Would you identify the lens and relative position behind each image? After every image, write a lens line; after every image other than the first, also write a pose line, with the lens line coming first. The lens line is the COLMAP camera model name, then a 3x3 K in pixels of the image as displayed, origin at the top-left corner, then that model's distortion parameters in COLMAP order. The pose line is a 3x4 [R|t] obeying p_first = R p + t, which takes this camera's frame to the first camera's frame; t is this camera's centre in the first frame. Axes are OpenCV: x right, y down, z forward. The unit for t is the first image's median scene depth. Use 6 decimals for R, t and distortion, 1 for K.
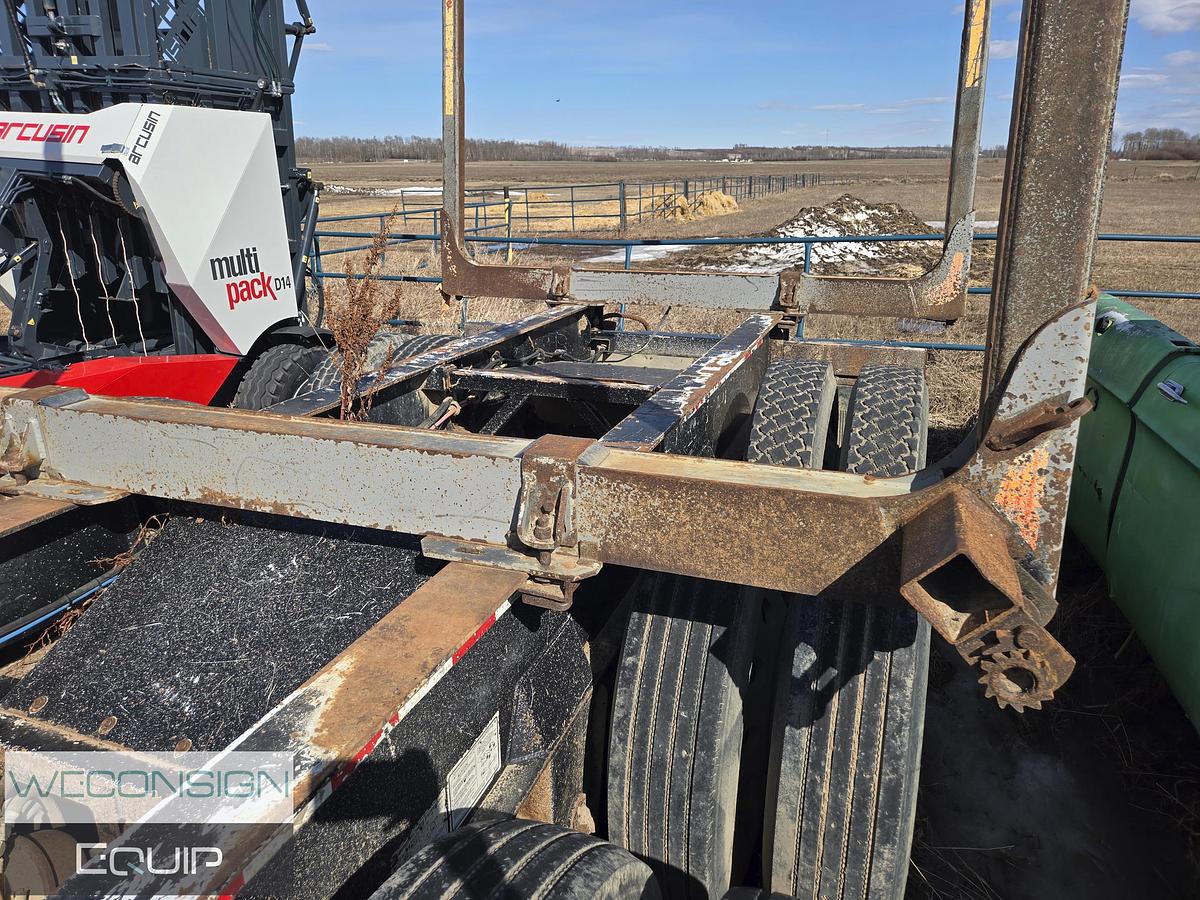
lens RADIAL K [[808.1, 0, 591.7], [0, 808.1, 431.3], [0, 0, 1]] dist [0.085887, -0.079245]
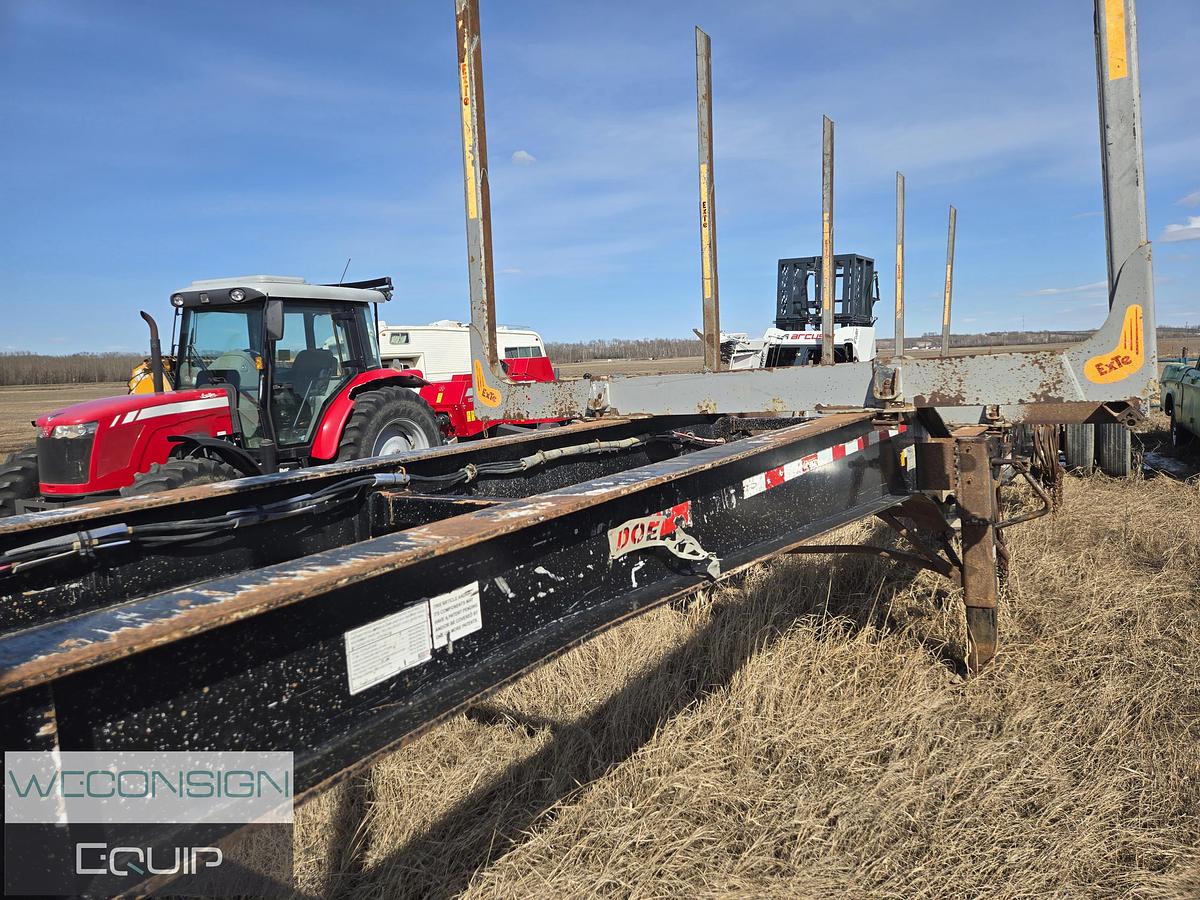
lens RADIAL K [[798.7, 0, 606.1], [0, 798.7, 424.7], [0, 0, 1]] dist [0.088908, -0.081672]
pose [[0.977987, -0.016730, -0.207994, -0.794470], [-0.032301, 0.972628, -0.230113, 0.715720], [0.206150, 0.231766, 0.950677, -2.053567]]
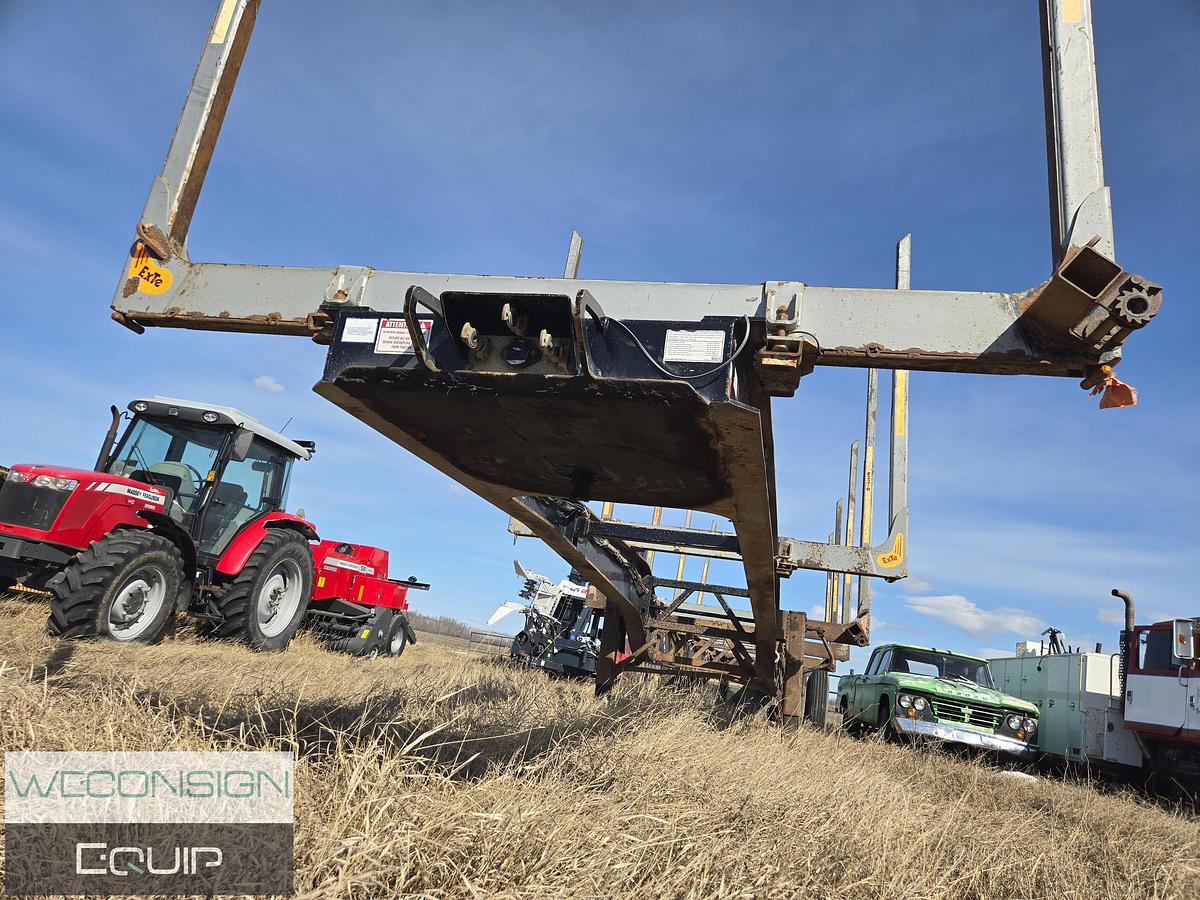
lens RADIAL K [[798.7, 0, 606.1], [0, 798.7, 424.7], [0, 0, 1]] dist [0.088908, -0.081672]
pose [[0.972061, 0.212545, 0.099608, -1.156920], [-0.118364, 0.810304, -0.573932, 1.132052], [-0.202699, 0.546107, 0.812823, -2.465606]]
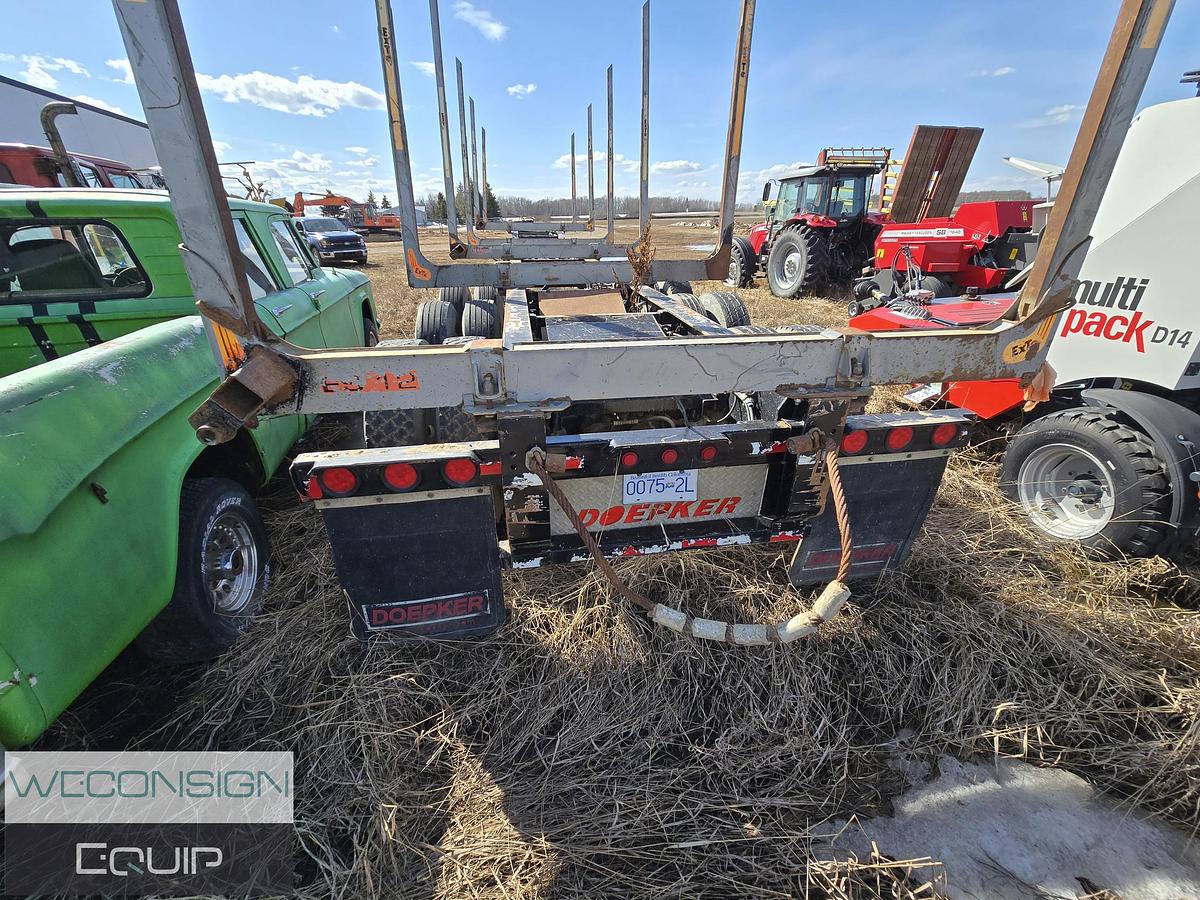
lens RADIAL K [[490.3, 0, 600.1], [0, 490.3, 454.6], [0, 0, 1]] dist [-0.004156, 0.002680]
pose [[-0.866412, 0.232070, -0.442123, 0.329406], [-0.137178, 0.740740, 0.657637, -0.361376], [0.480116, 0.630434, -0.609951, 1.217892]]
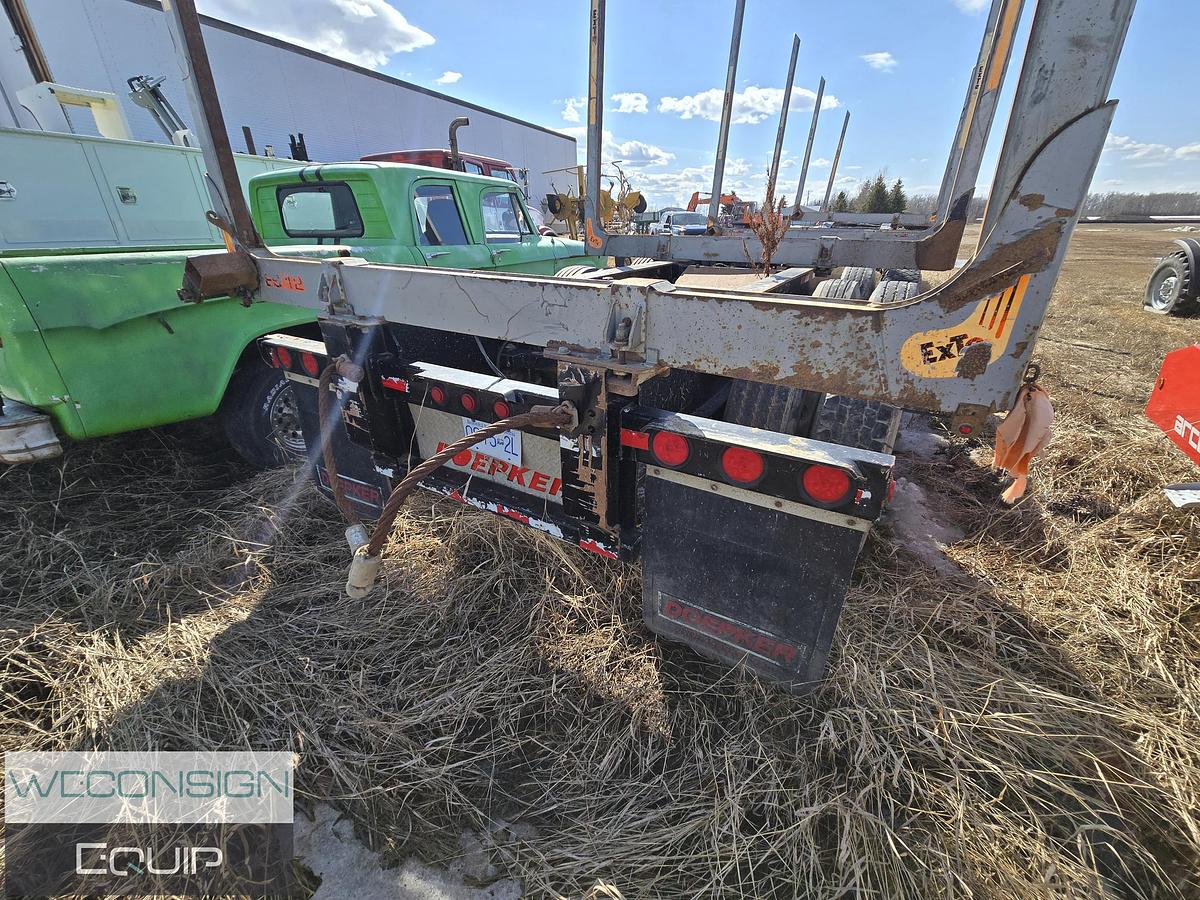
lens RADIAL K [[492.1, 0, 603.1], [0, 492.1, 454.7], [0, 0, 1]] dist [0.000921, -0.000202]
pose [[-0.985798, -0.066509, 0.154204, -0.056618], [0.057414, 0.729428, 0.681644, -0.326225], [-0.157816, 0.680817, -0.715250, 1.282301]]
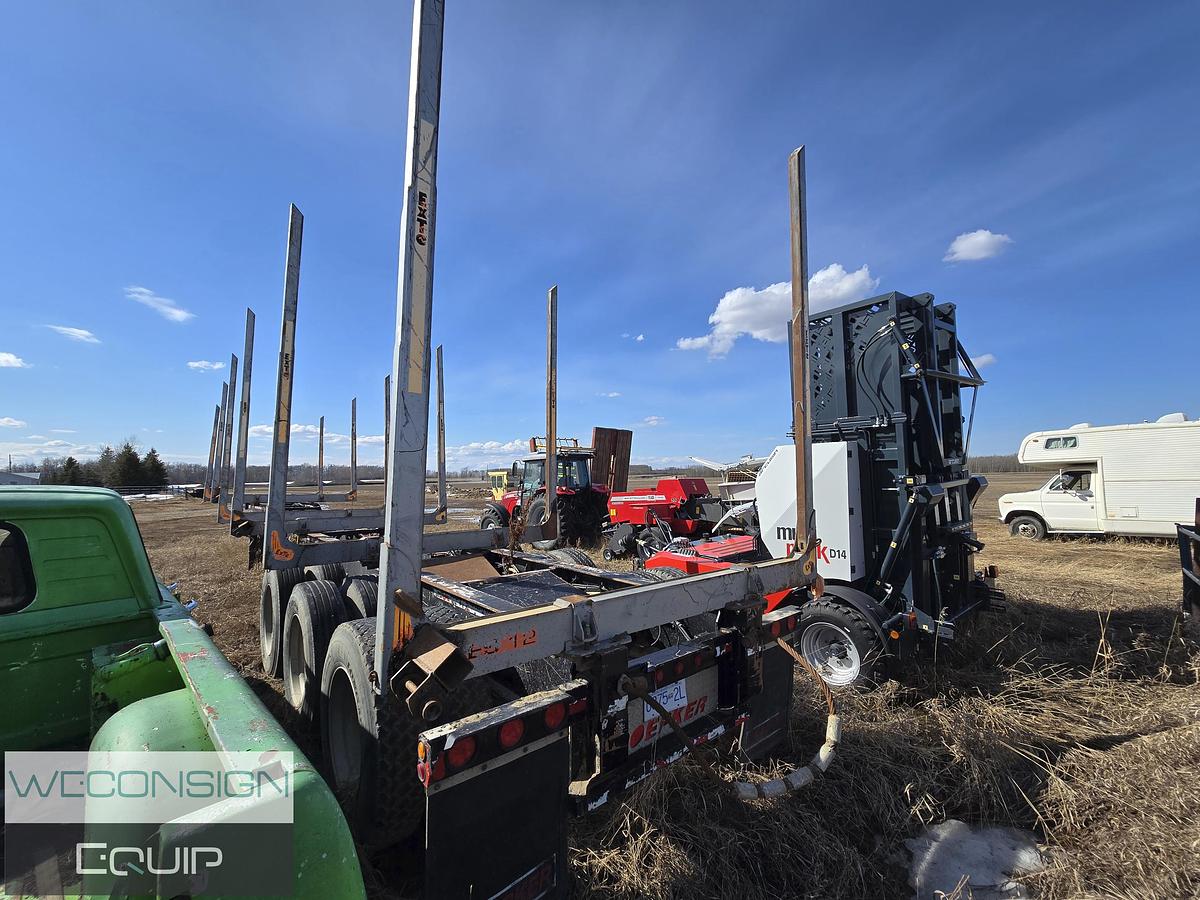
lens RADIAL K [[490.3, 0, 600.1], [0, 490.3, 454.6], [0, 0, 1]] dist [-0.004156, 0.002680]
pose [[-0.472287, -0.031633, -0.880877, 0.630218], [-0.254863, 0.961570, 0.102116, -0.365682], [0.843795, 0.272731, -0.462200, 1.115122]]
